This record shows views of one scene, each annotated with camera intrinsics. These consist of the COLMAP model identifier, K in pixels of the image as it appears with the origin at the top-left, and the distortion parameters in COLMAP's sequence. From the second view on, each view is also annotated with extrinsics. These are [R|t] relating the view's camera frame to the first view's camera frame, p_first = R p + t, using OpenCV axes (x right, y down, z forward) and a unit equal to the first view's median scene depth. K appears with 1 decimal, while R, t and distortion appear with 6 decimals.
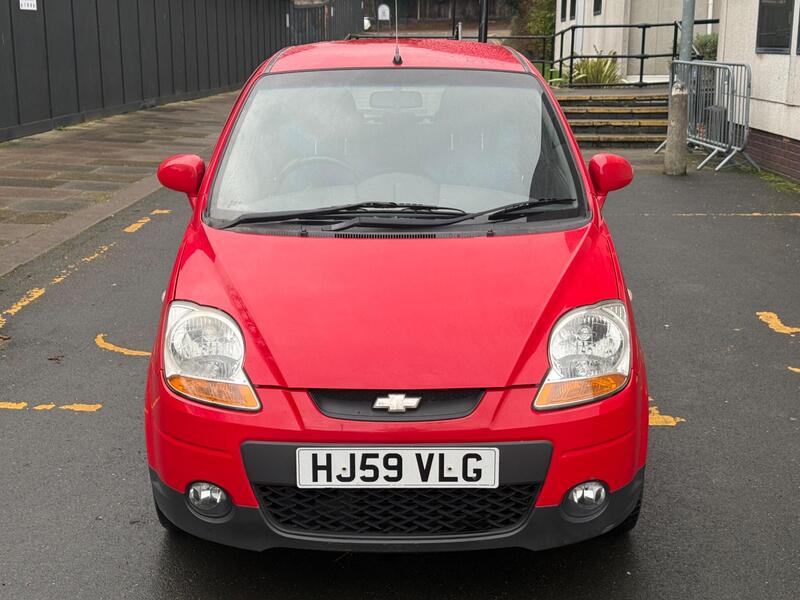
lens RADIAL K [[1108.1, 0, 400.0], [0, 1108.1, 300.0], [0, 0, 1]] dist [0.136878, -0.159176]
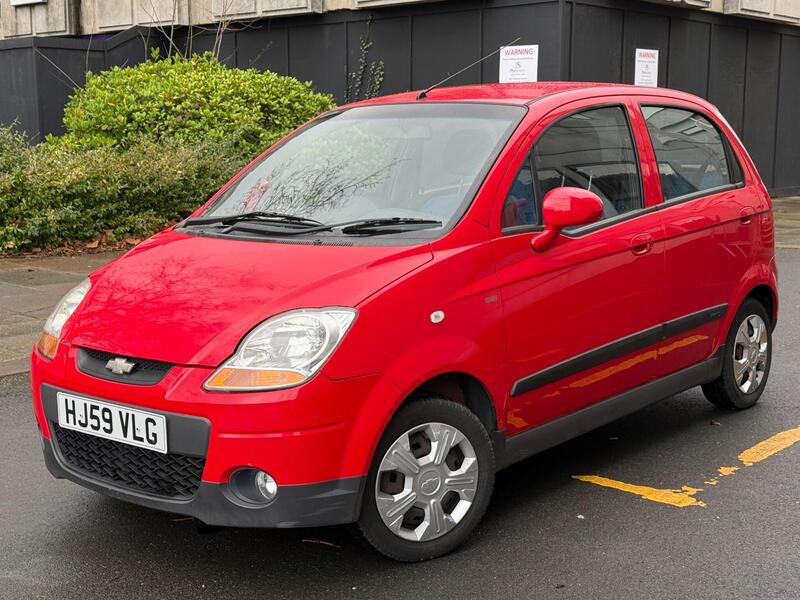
lens RADIAL K [[1108.1, 0, 400.0], [0, 1108.1, 300.0], [0, 0, 1]] dist [0.136878, -0.159176]
pose [[0.775359, 0.084958, -0.625780, 0.945105], [-0.141170, 0.989152, -0.040623, 0.030930], [0.615540, 0.119838, 0.778941, 0.265127]]
